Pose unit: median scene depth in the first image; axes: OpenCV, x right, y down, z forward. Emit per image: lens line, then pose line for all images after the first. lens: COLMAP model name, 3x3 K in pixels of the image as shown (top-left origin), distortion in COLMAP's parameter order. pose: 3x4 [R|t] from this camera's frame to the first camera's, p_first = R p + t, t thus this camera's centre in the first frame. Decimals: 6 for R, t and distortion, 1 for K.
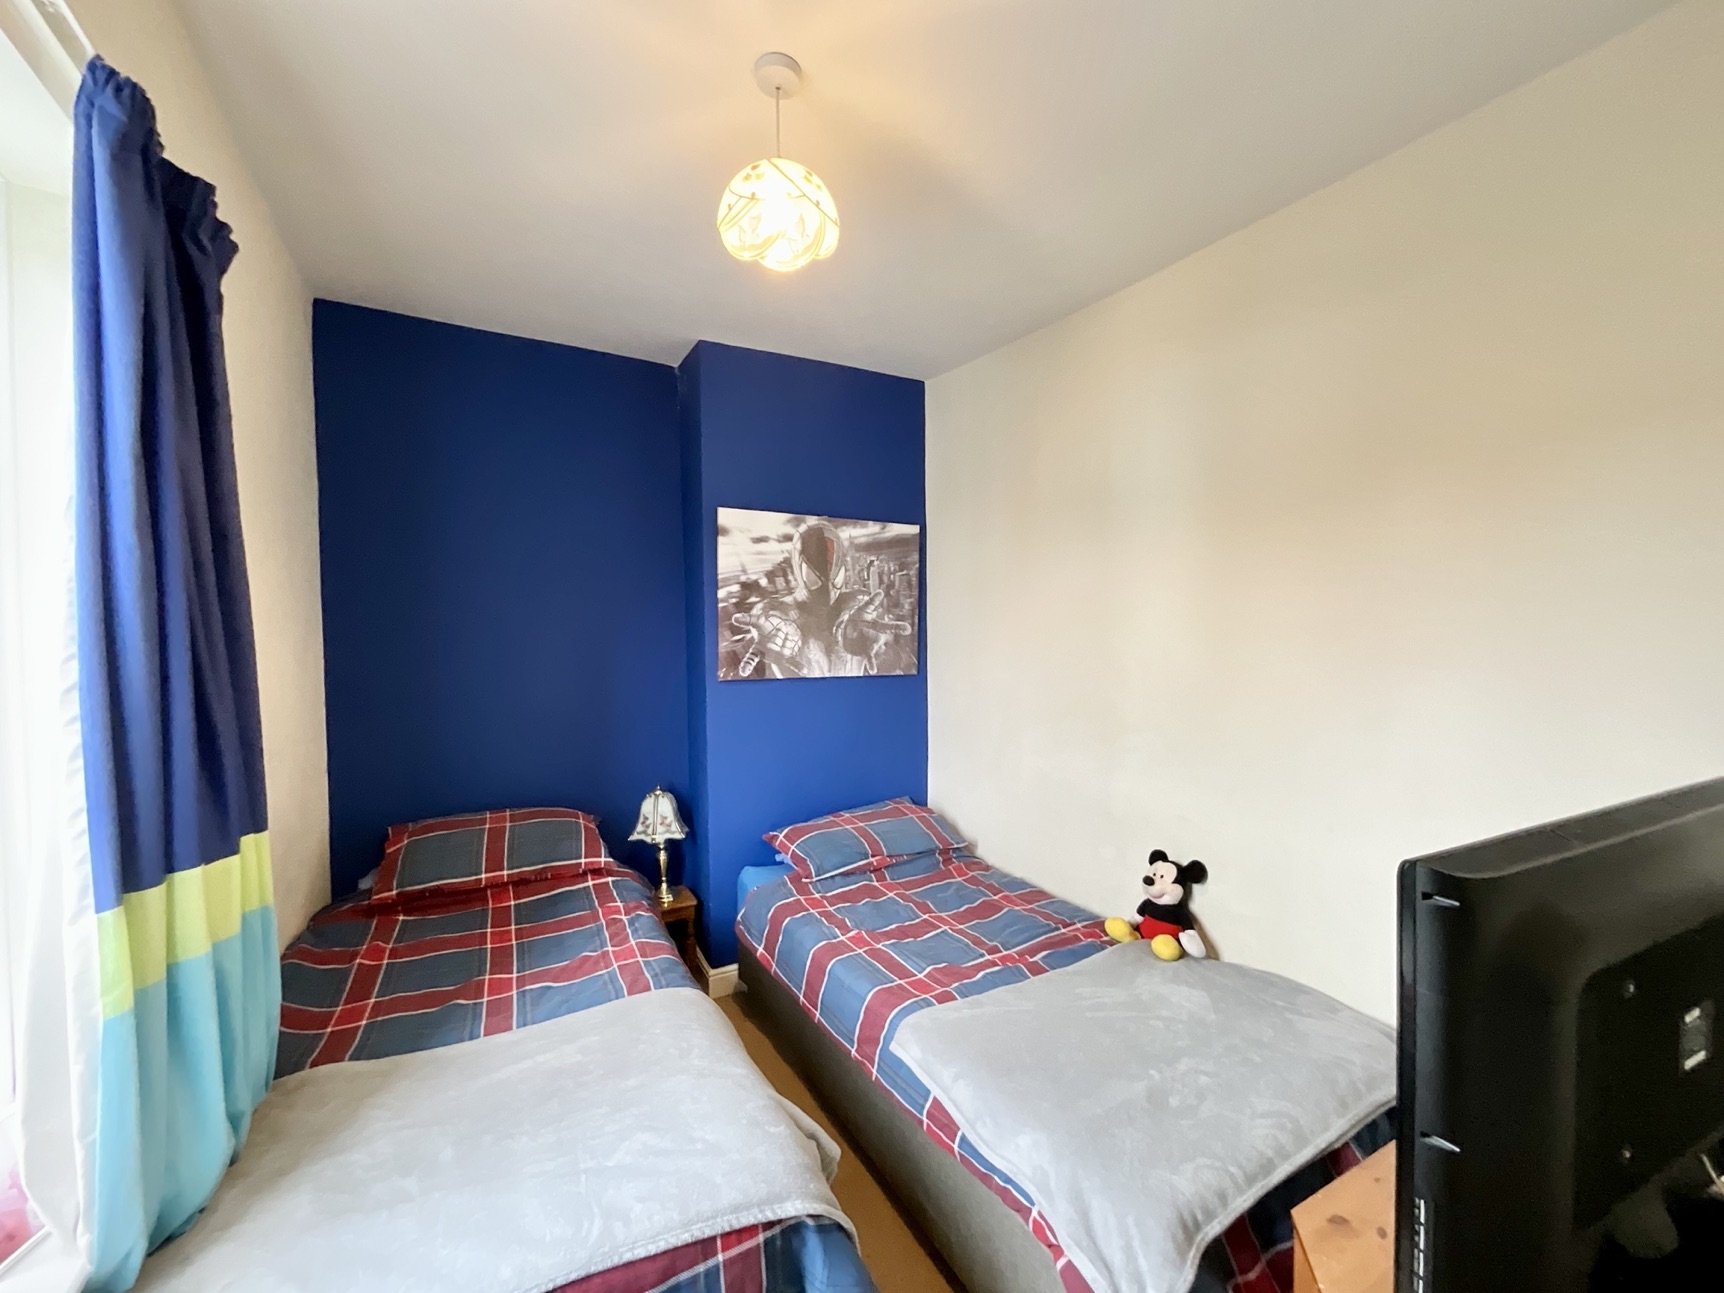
lens RADIAL K [[703.6, 0, 862.0], [0, 703.6, 646.5], [0, 0, 1]] dist [0.013979, 0.000146]
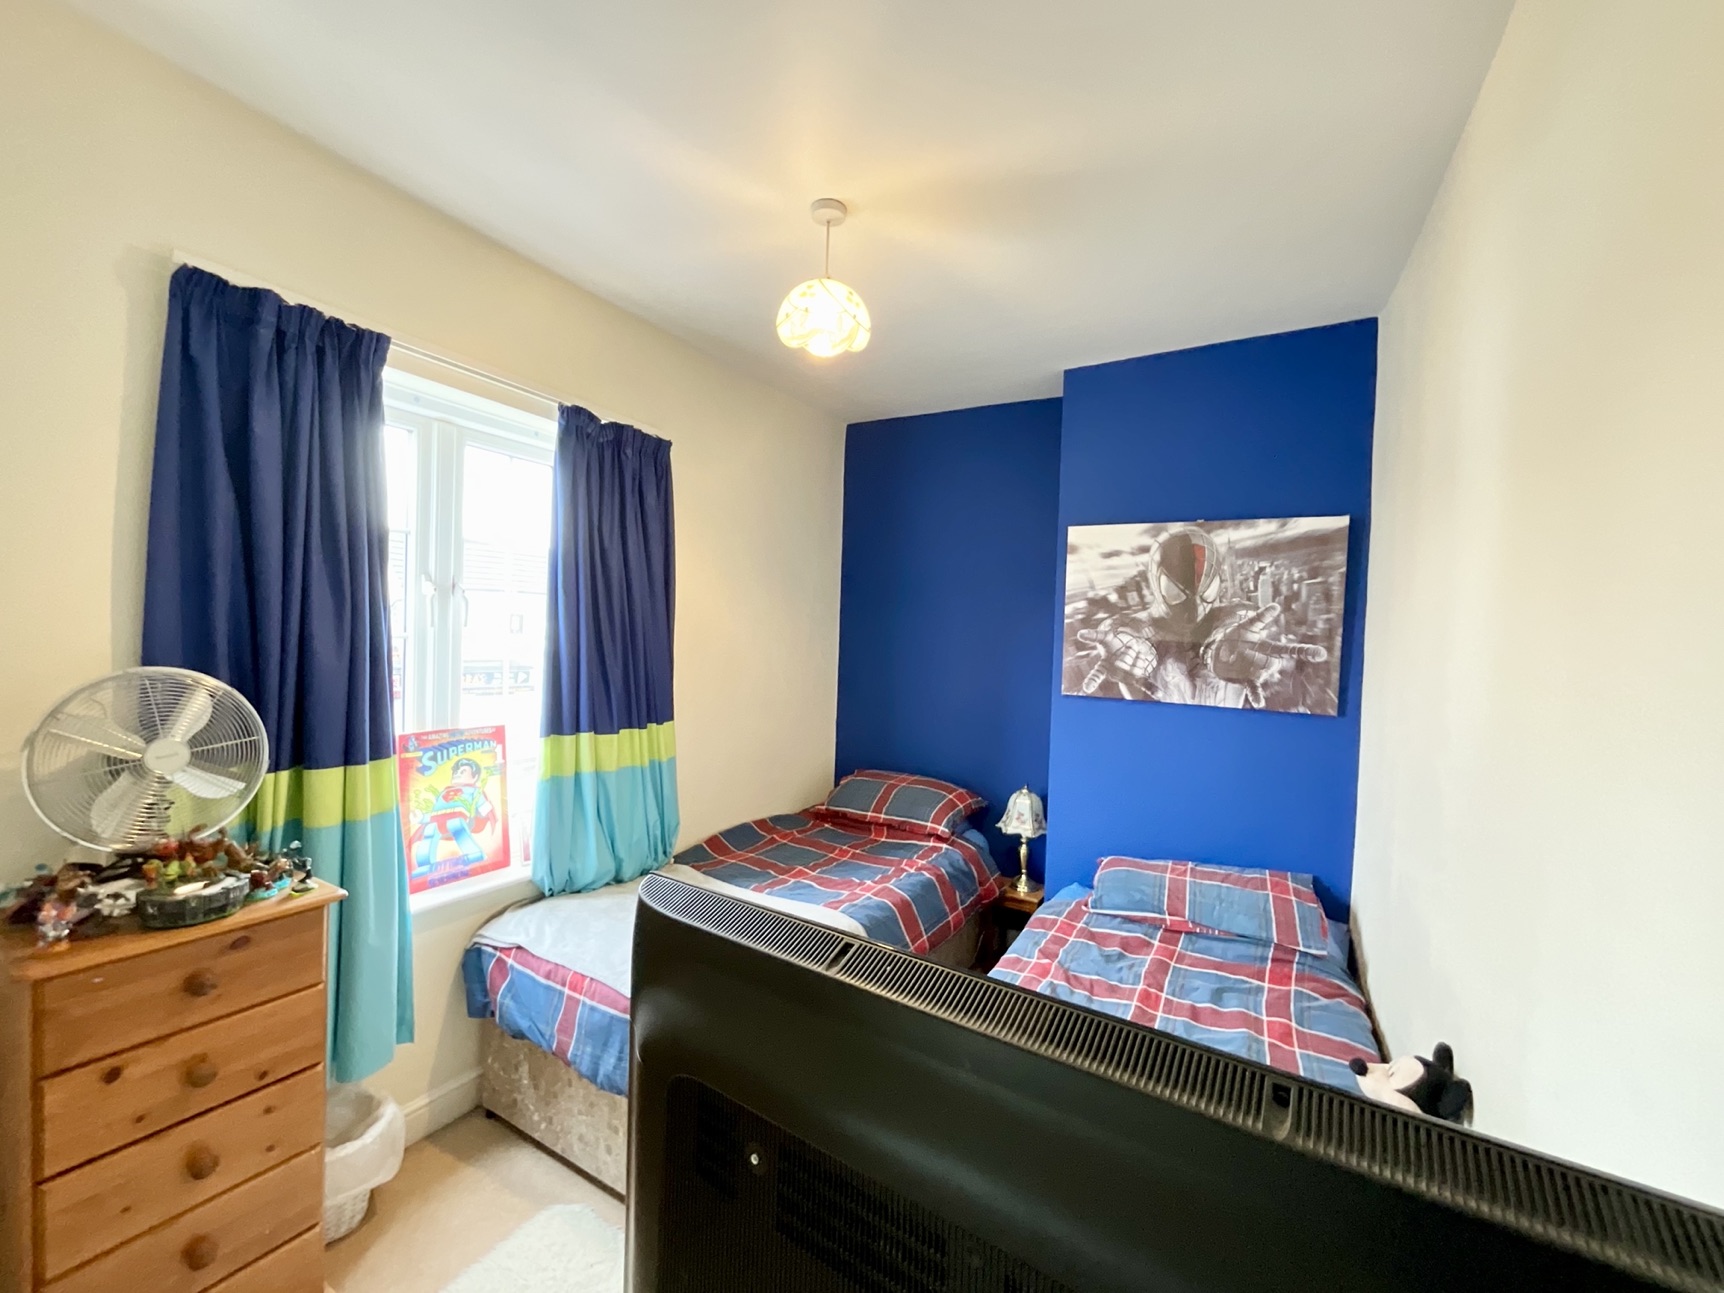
lens RADIAL K [[703.9, 0, 856.2], [0, 703.9, 645.8], [0, 0, 1]] dist [-0.001135, 0.000133]
pose [[0.510580, 0.036585, -0.859052, 0.501921], [-0.056076, 0.998384, 0.009189, -0.014157], [0.858000, 0.043481, 0.511806, 0.200600]]
